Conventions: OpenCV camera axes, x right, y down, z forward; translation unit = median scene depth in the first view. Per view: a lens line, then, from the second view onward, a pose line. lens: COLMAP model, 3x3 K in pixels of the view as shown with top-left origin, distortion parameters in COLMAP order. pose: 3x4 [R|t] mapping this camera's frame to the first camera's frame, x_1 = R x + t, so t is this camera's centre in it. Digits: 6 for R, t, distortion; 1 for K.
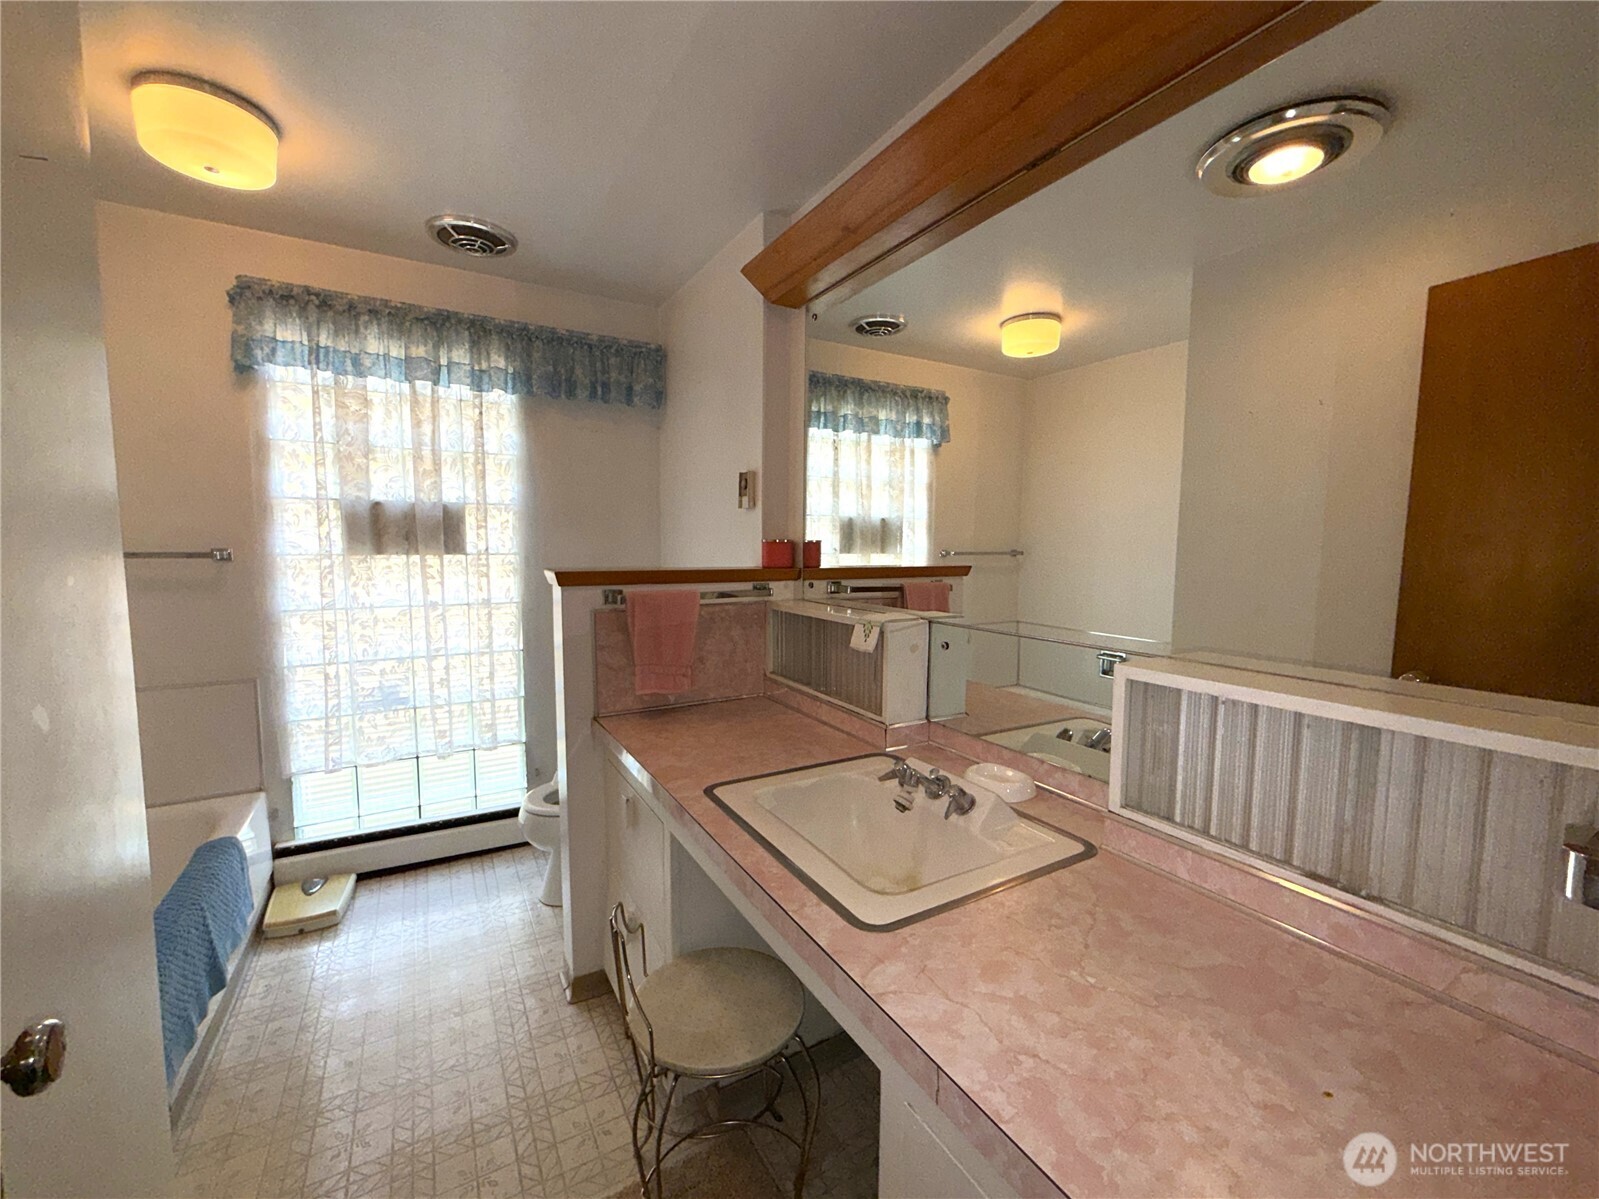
lens RADIAL K [[640.1, 0, 796.0], [0, 640.1, 601.0], [0, 0, 1]] dist [0.001255, 0.000246]
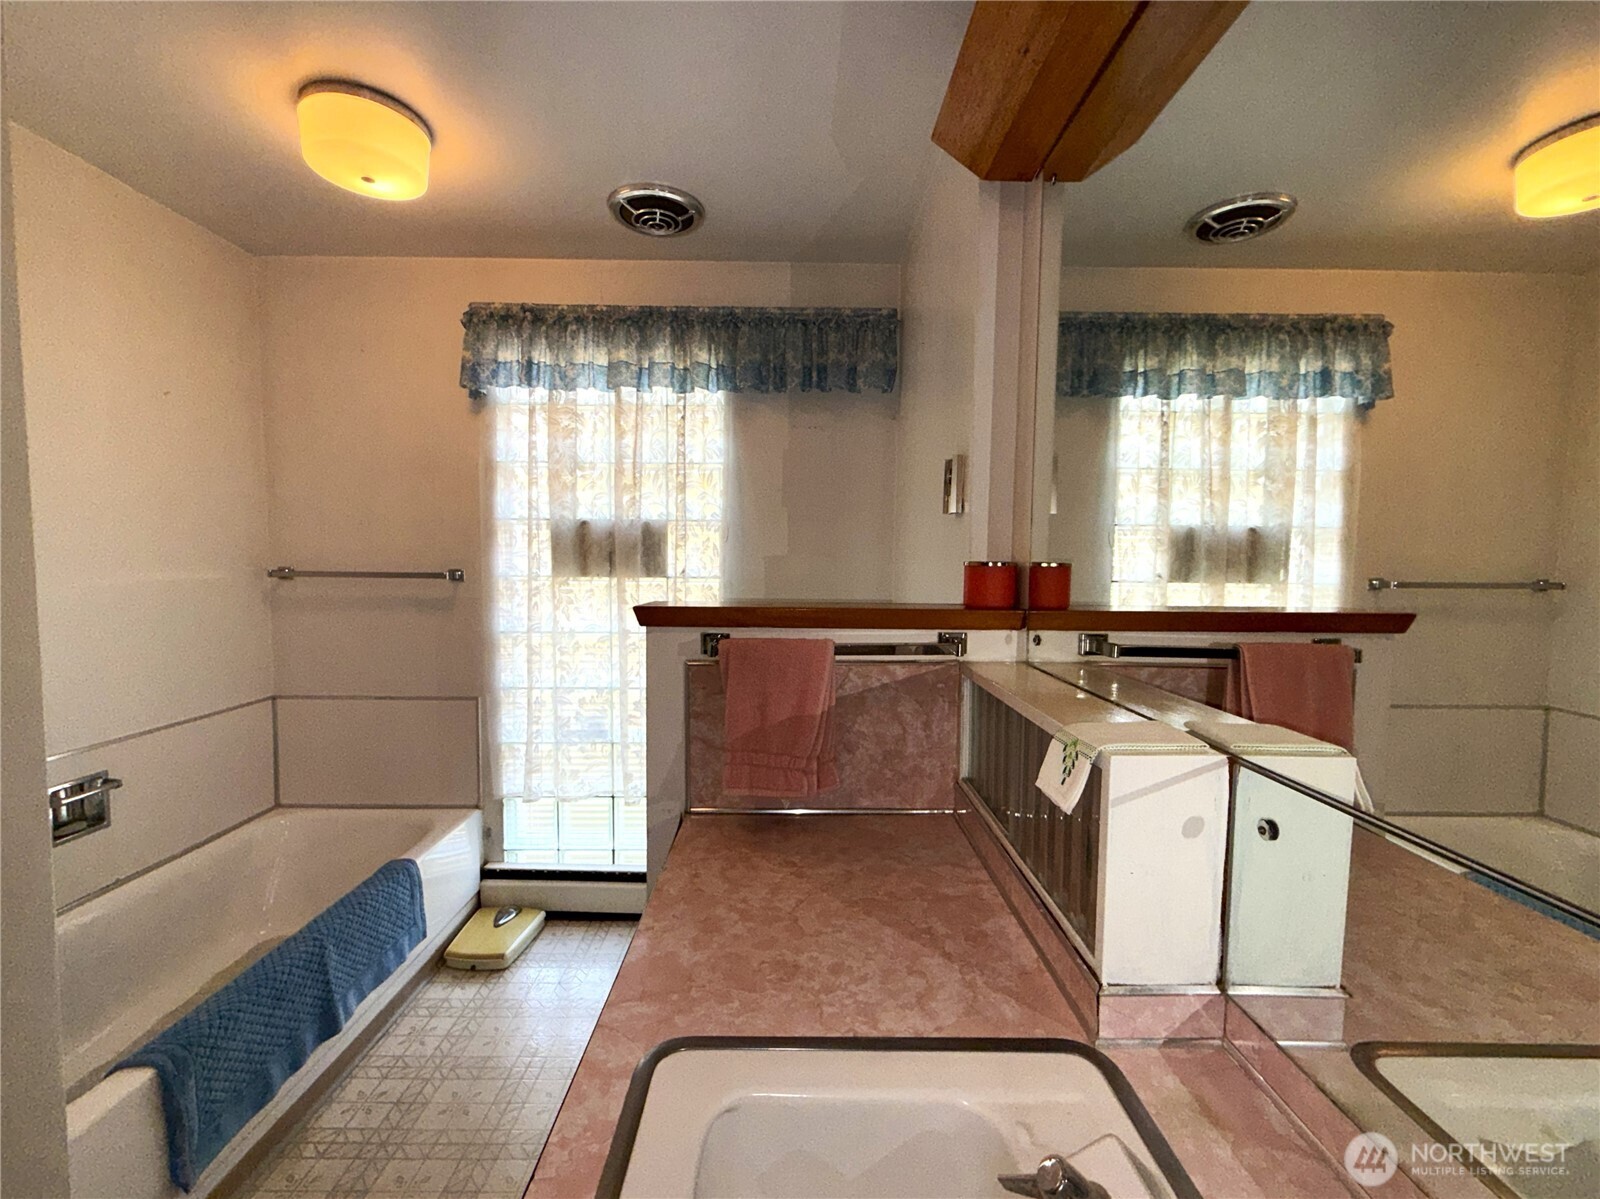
lens RADIAL K [[660.6, 0, 807.7], [0, 660.6, 600.5], [0, 0, 1]] dist [-0.002086, -0.000209]
pose [[0.869407, 0.031089, -0.493117, 0.113935], [-0.047842, 0.998626, -0.021391, -0.031387], [0.491775, 0.042189, 0.869700, 0.311545]]
